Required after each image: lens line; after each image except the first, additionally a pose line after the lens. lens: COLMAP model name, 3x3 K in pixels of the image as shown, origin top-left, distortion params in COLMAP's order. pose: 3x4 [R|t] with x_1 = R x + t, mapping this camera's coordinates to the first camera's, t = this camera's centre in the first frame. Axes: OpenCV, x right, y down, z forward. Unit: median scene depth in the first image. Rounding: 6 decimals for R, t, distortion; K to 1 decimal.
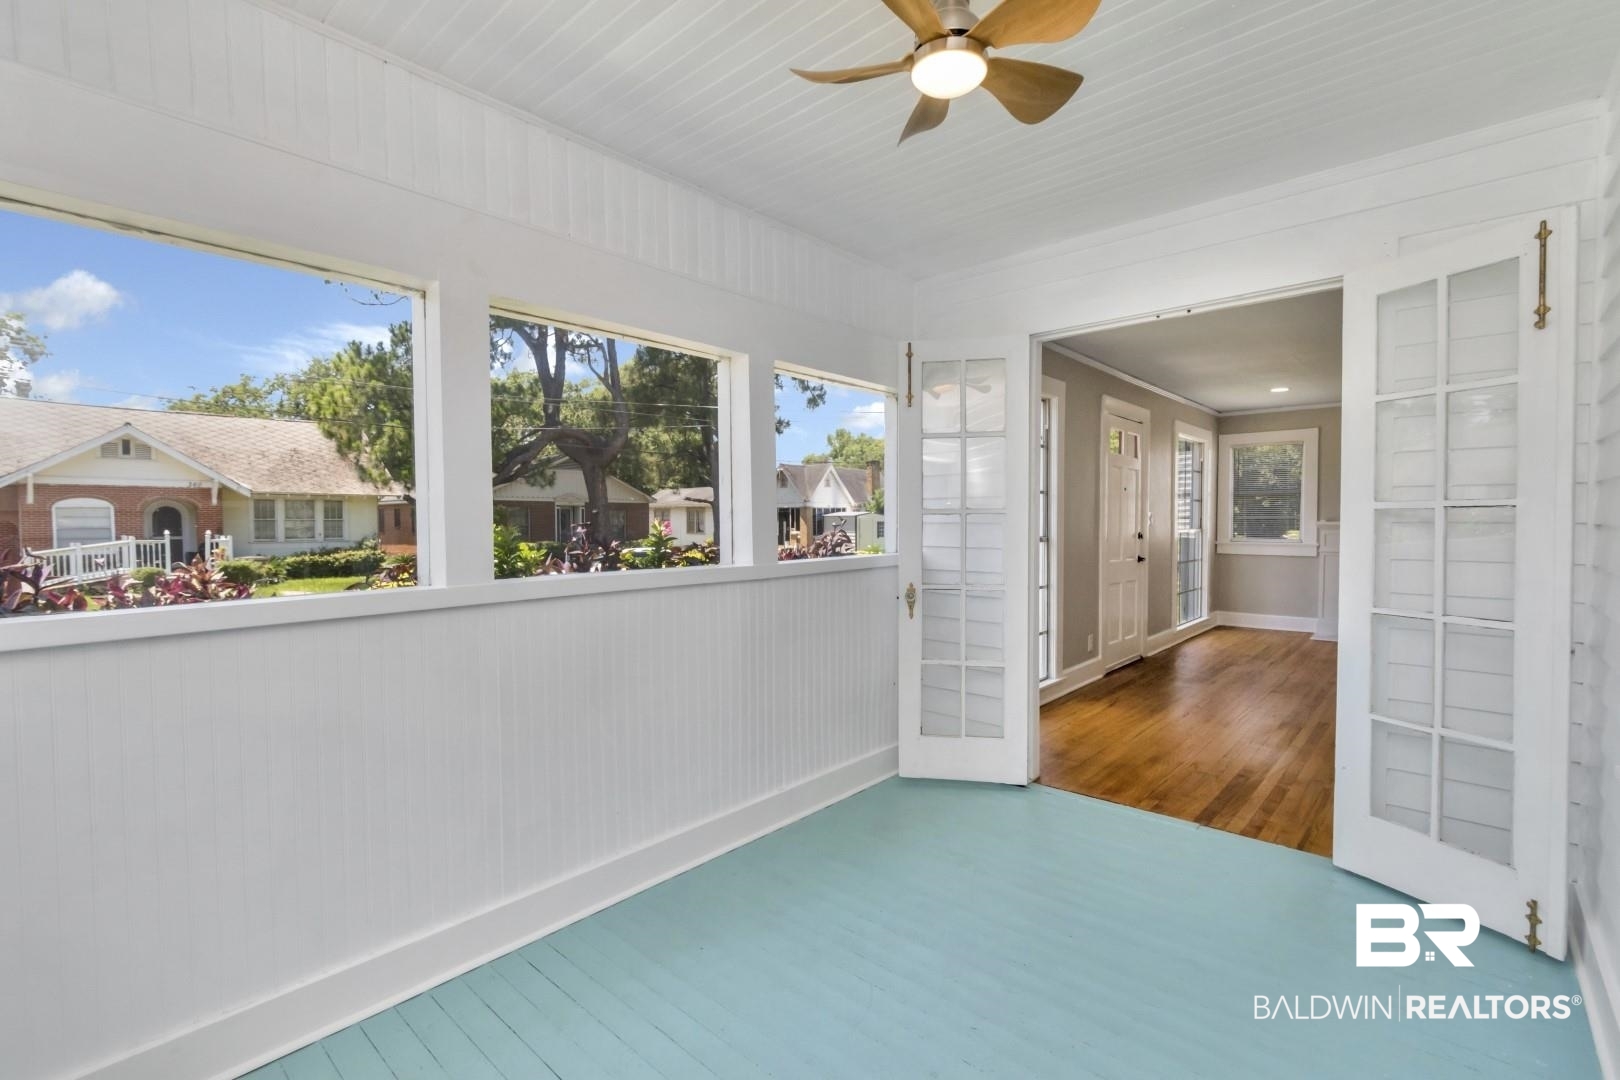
lens RADIAL K [[716.7, 0, 809.0], [0, 716.7, 497.8], [0, 0, 1]] dist [0.001639, 0.000552]
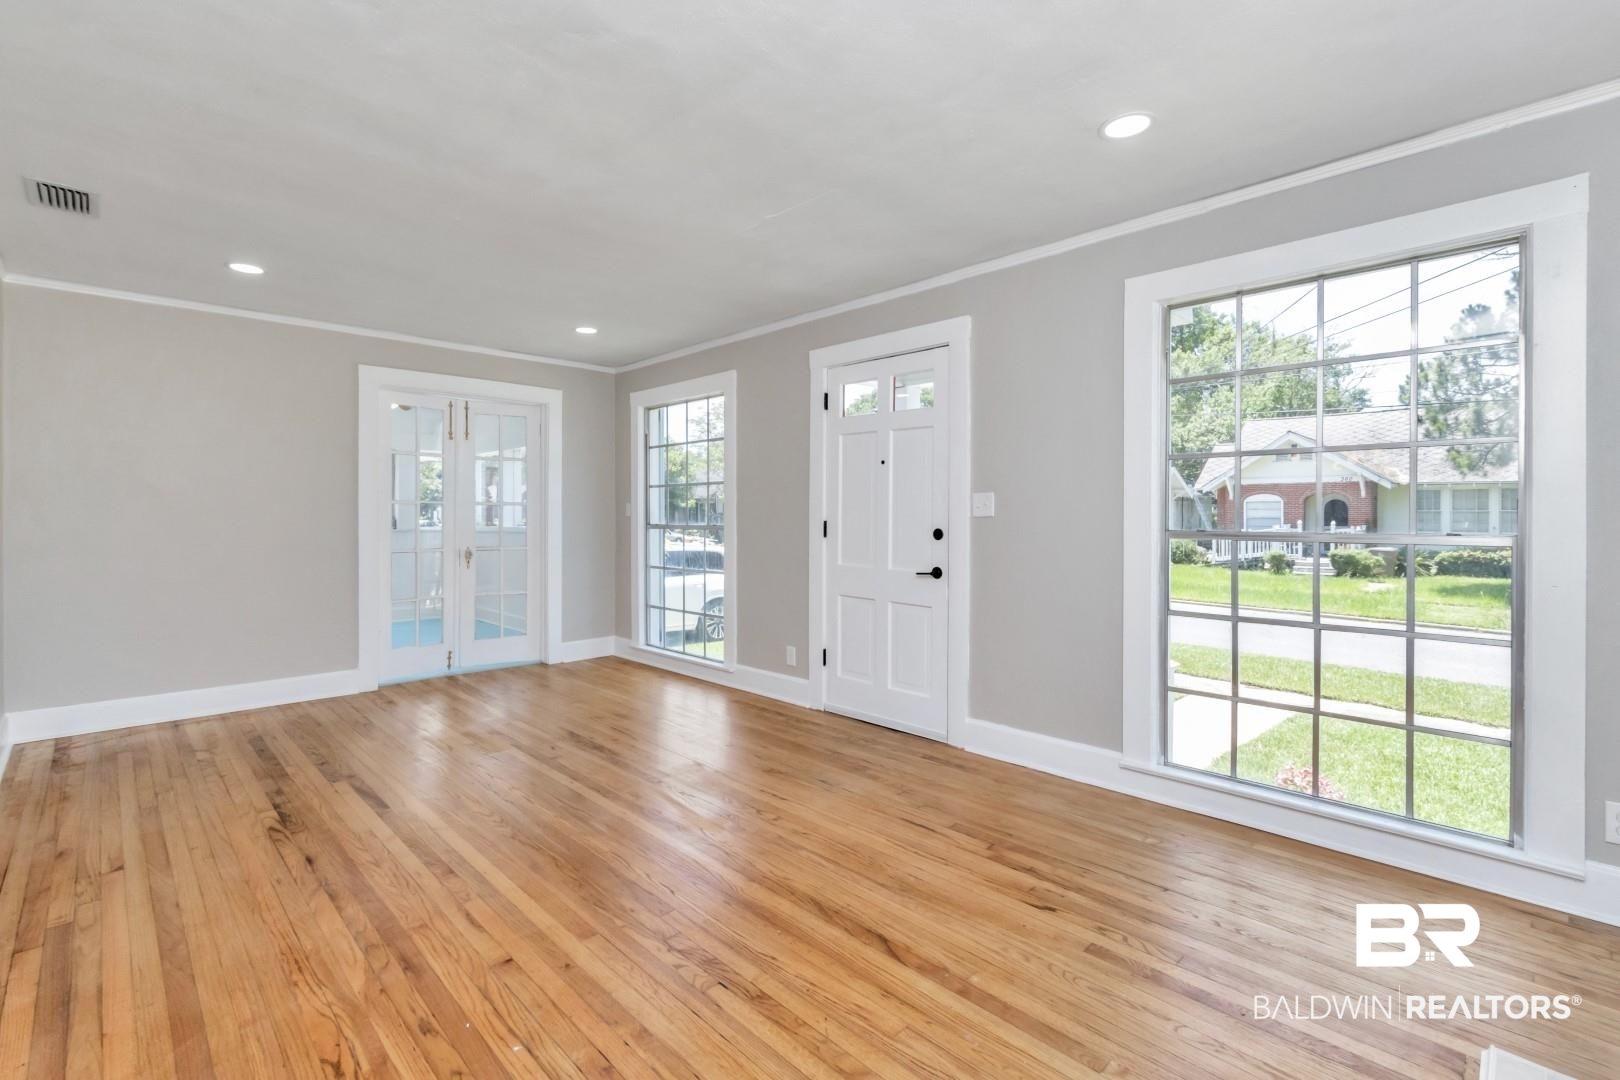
lens RADIAL K [[760.5, 0, 834.3], [0, 760.5, 513.3], [0, 0, 1]] dist [0.011466, -0.001024]
pose [[-0.078429, 0.001697, -0.996918, 0.363876], [0.030448, 0.999536, -0.000694, 0.010513], [0.996455, -0.030409, -0.078445, 0.314414]]
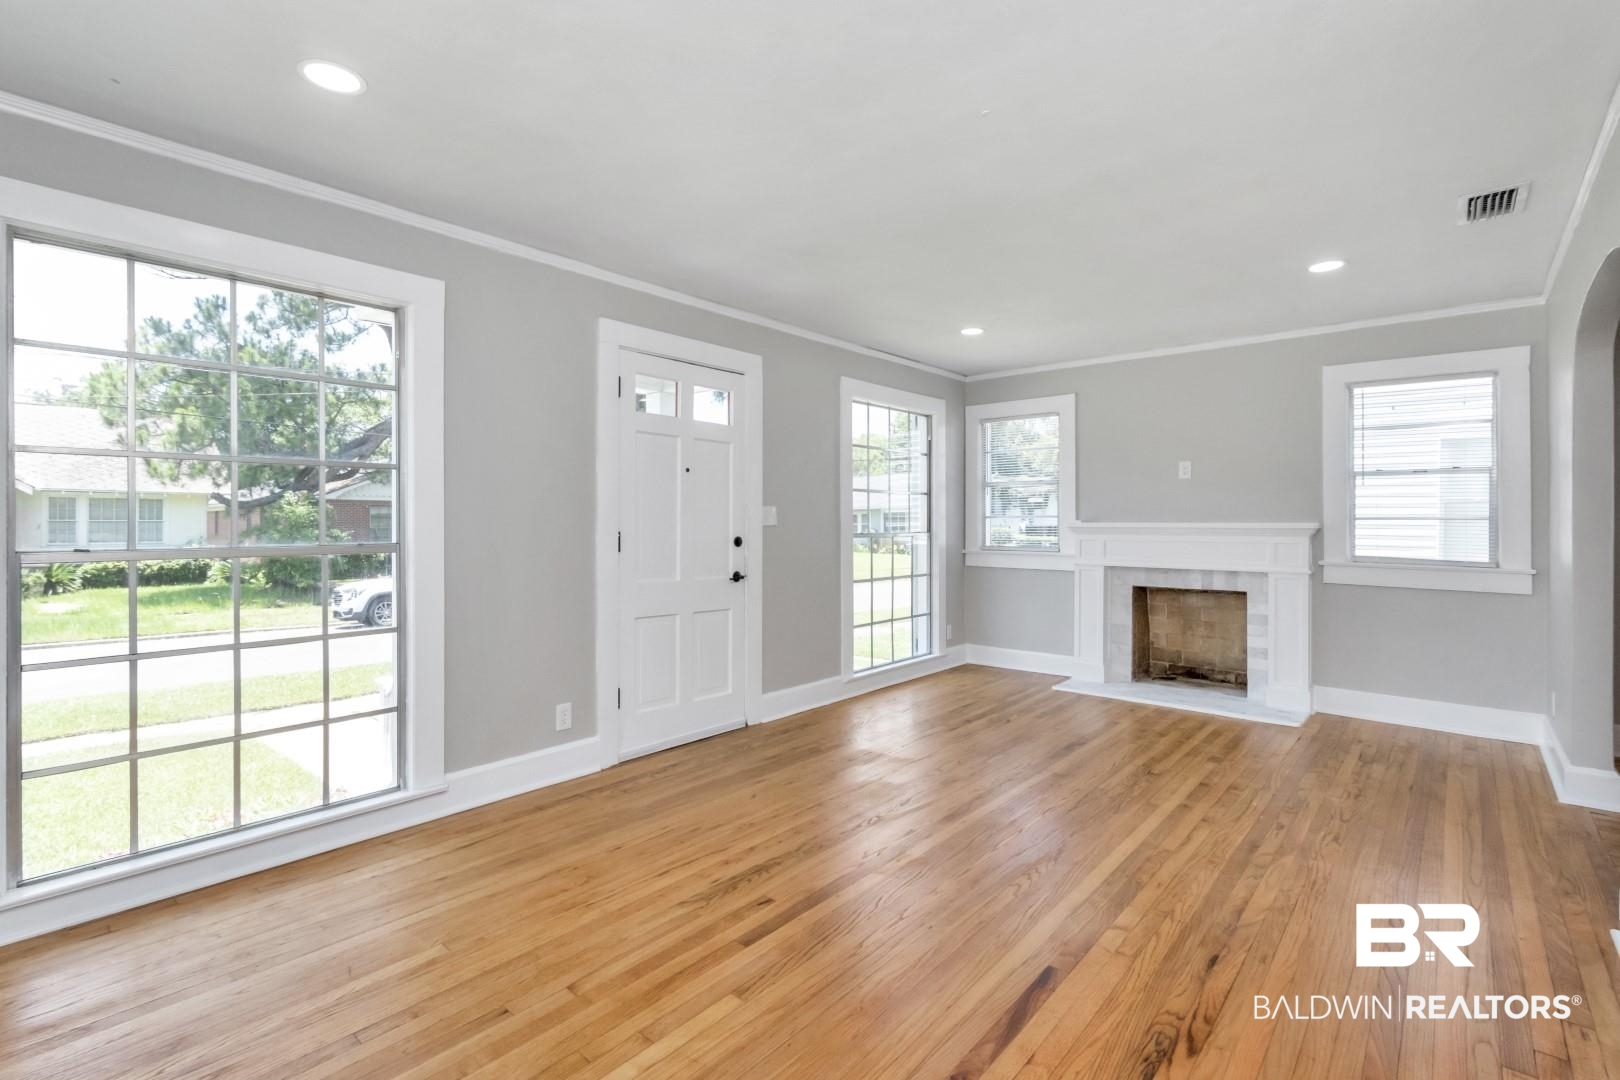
lens RADIAL K [[733.8, 0, 811.6], [0, 733.8, 514.7], [0, 0, 1]] dist [0.004281, 0.000820]
pose [[0.999990, 0.002526, 0.003689, 0.175260], [-0.002592, 0.999833, 0.018072, 0.004694], [-0.003643, -0.018082, 0.999830, 0.103070]]
